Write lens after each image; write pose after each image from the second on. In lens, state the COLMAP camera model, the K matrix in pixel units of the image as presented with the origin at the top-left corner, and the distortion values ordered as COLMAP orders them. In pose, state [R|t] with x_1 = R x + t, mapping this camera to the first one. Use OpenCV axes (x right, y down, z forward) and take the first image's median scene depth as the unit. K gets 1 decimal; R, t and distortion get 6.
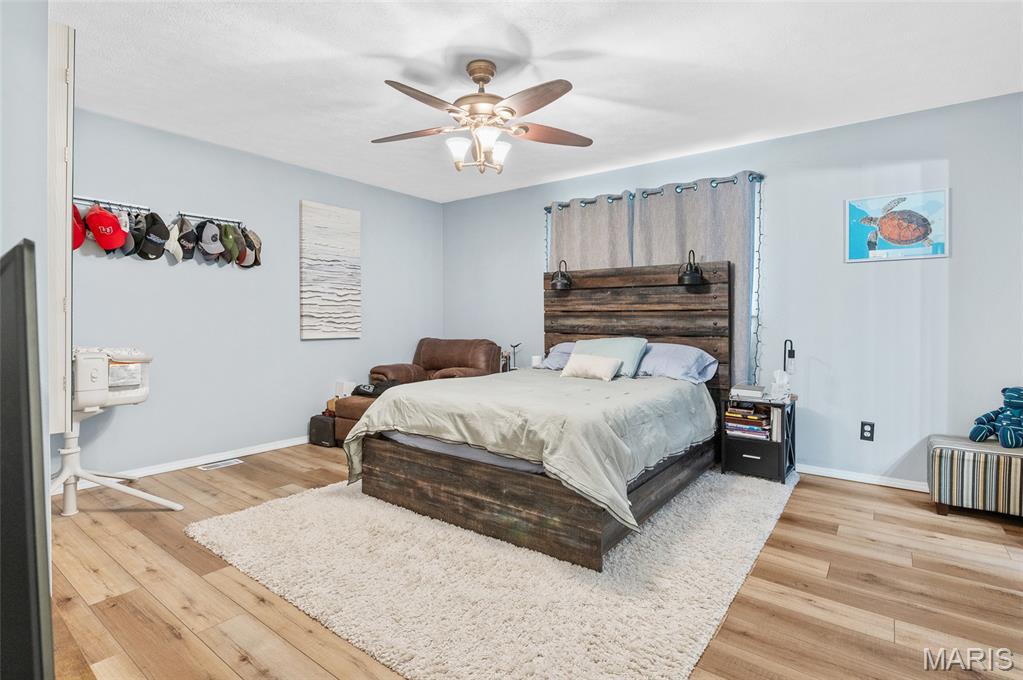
lens RADIAL K [[509.8, 0, 484.2], [0, 509.8, 324.1], [0, 0, 1]] dist [0.004528, 0.000281]
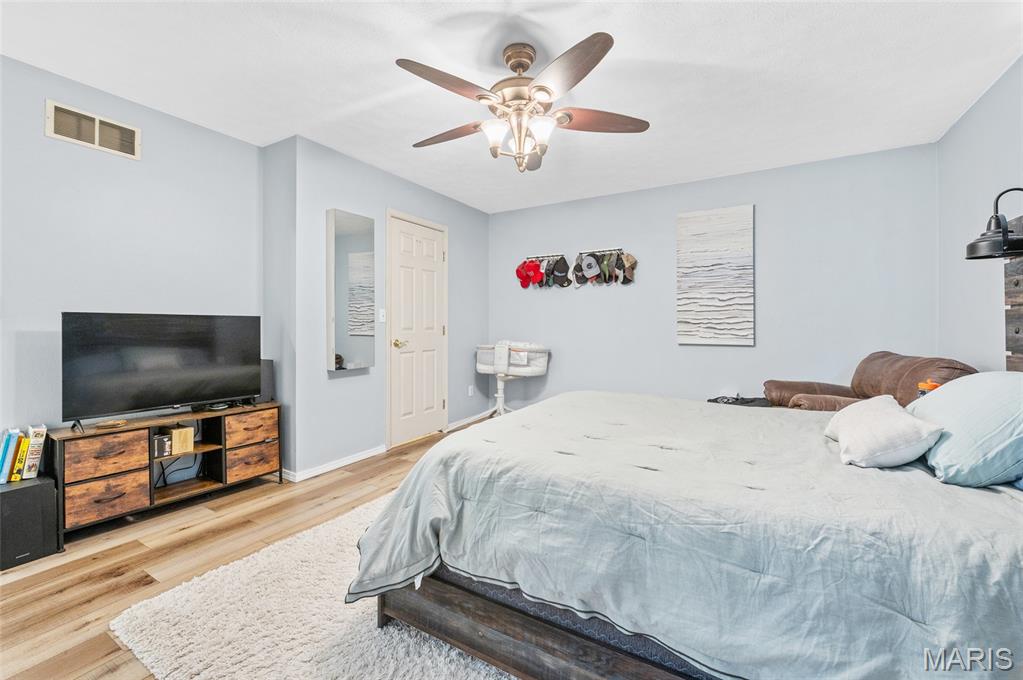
lens RADIAL K [[401.8, 0, 503.6], [0, 401.8, 326.8], [0, 0, 1]] dist [-0.003148, -0.001343]
pose [[0.152583, 0.000626, -0.988290, 0.468638], [-0.007446, 0.999972, -0.000516, -0.003250], [0.988263, 0.007438, 0.152584, 0.568400]]
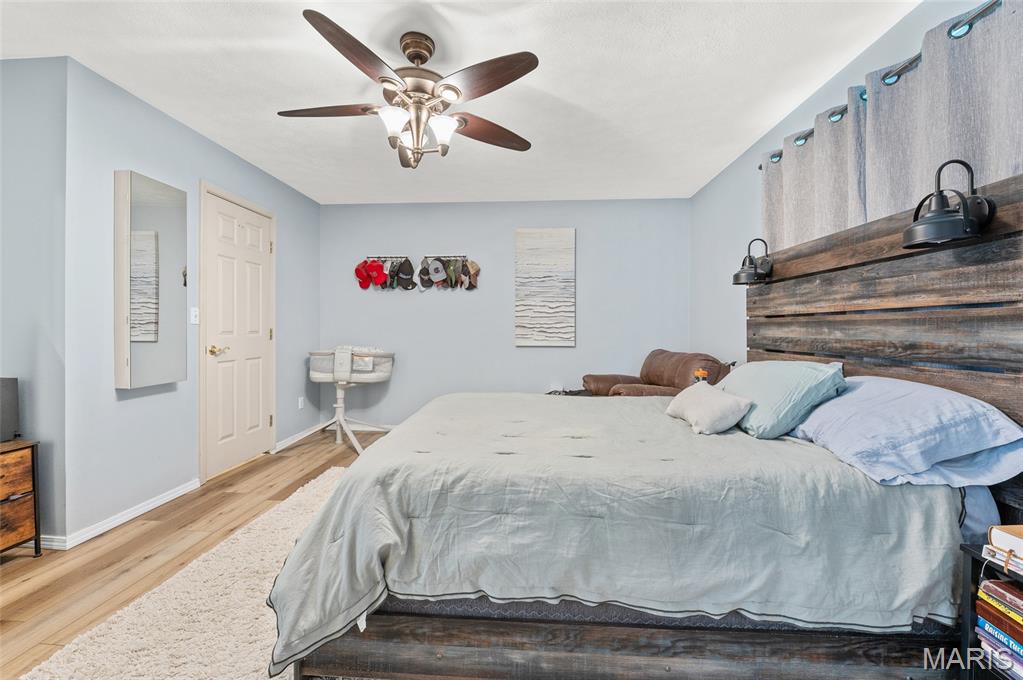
lens RADIAL K [[401.8, 0, 491.9], [0, 401.8, 332.1], [0, 0, 1]] dist [-0.003148, -0.001343]
pose [[0.570103, 0.005112, -0.821558, 0.423499], [-0.008813, 0.999961, 0.000107, -0.002293], [0.821526, 0.007180, 0.570125, 0.469752]]
